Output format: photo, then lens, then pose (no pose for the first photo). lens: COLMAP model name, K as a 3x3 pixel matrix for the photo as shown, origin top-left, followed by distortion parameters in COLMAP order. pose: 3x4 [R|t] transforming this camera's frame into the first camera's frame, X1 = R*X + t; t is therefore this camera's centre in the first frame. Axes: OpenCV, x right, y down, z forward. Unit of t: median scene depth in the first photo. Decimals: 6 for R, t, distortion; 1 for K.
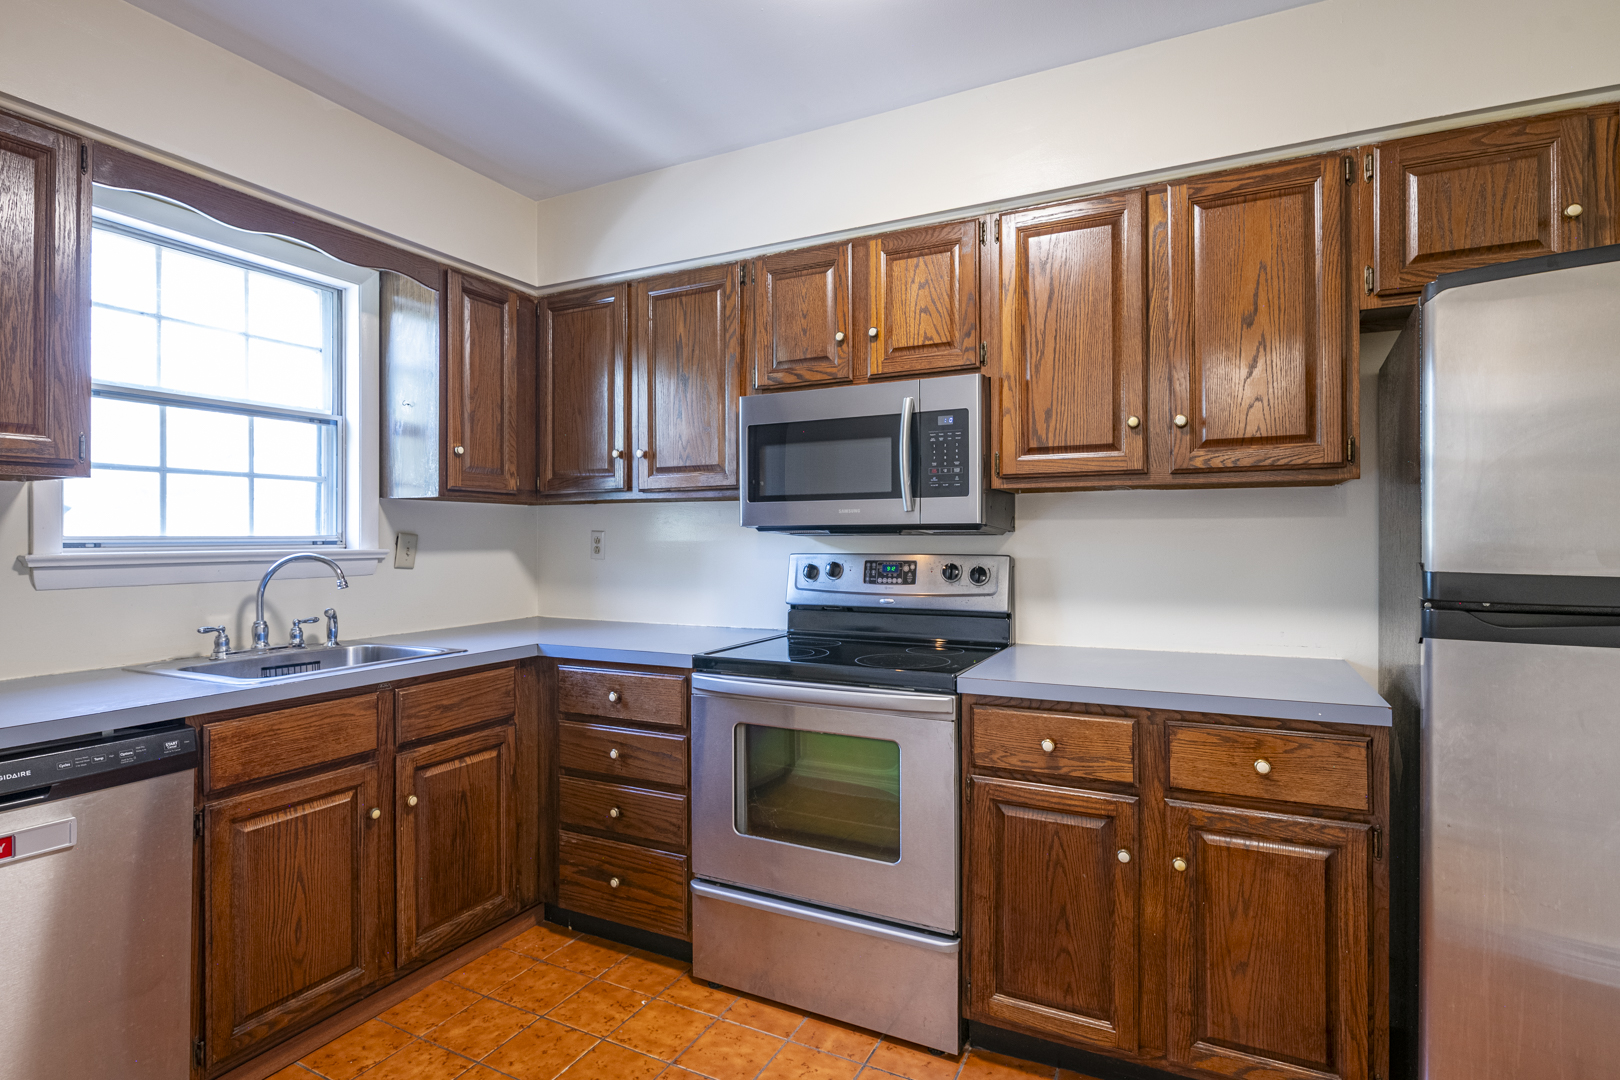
lens RADIAL K [[833.6, 0, 800.9], [0, 833.6, 528.5], [0, 0, 1]] dist [0.010460, -0.004806]
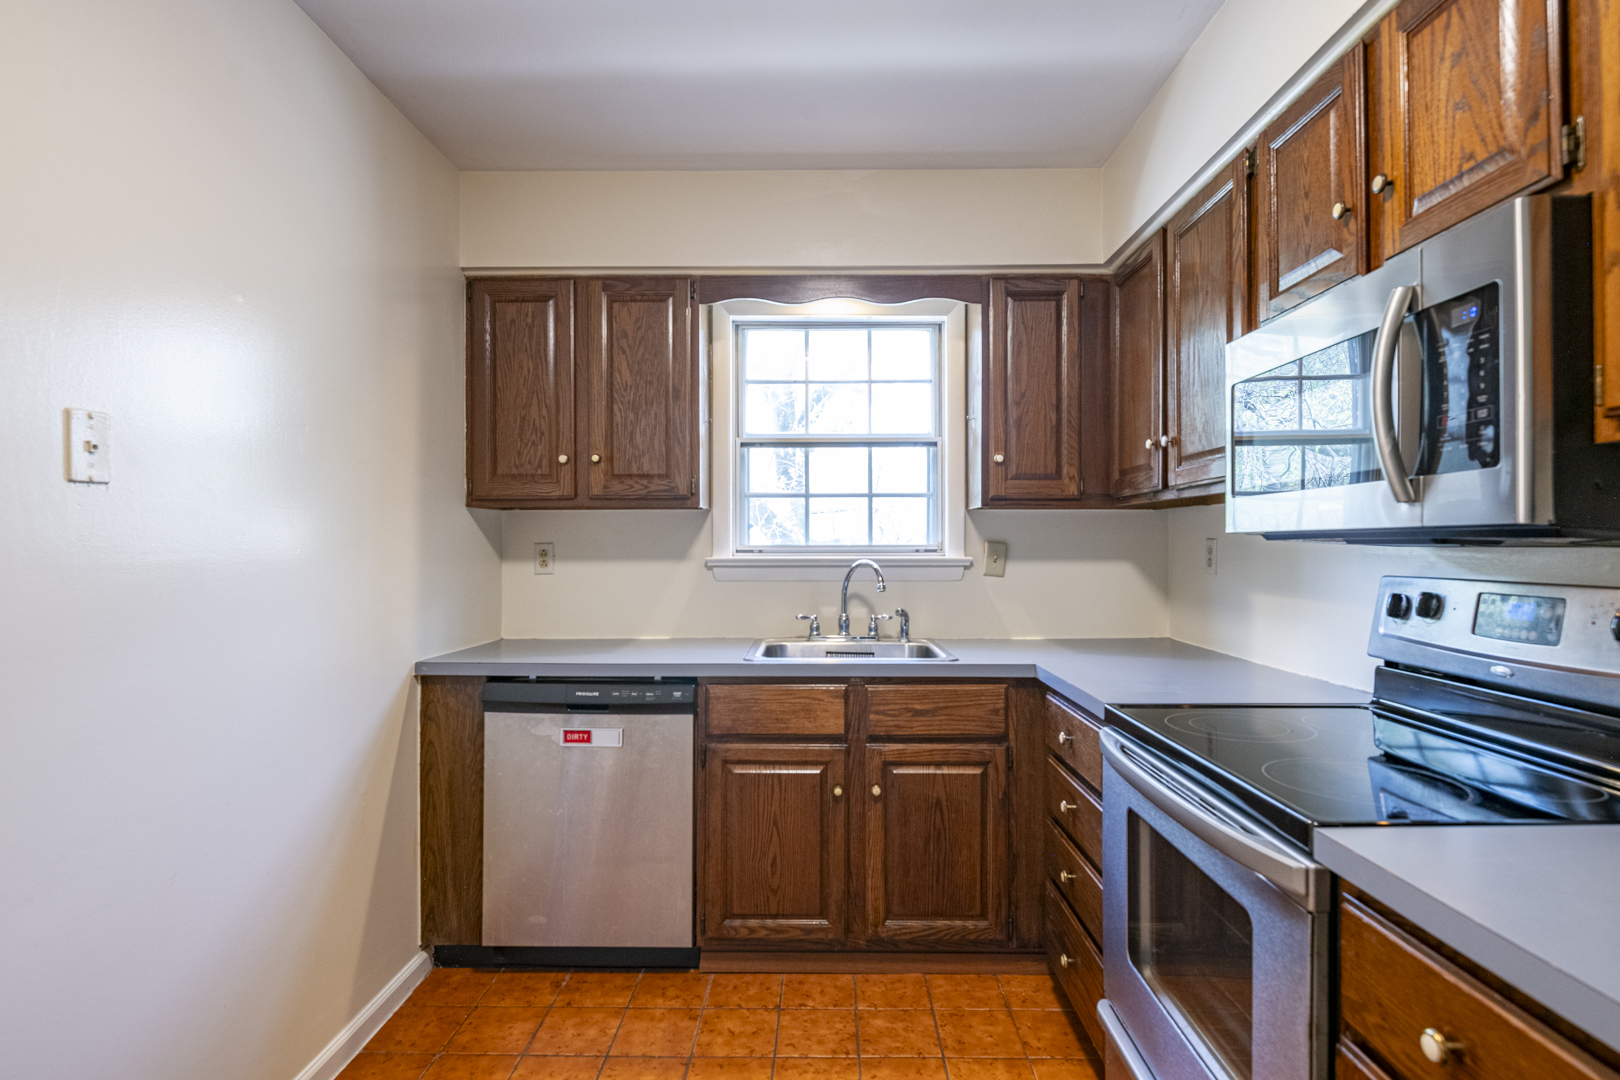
lens RADIAL K [[833.6, 0, 817.8], [0, 833.6, 536.4], [0, 0, 1]] dist [0.010460, -0.004806]
pose [[0.435871, -0.006403, -0.899986, 0.439002], [0.009292, 0.999953, -0.002614, -0.001201], [0.899961, -0.007223, 0.435910, 0.428028]]
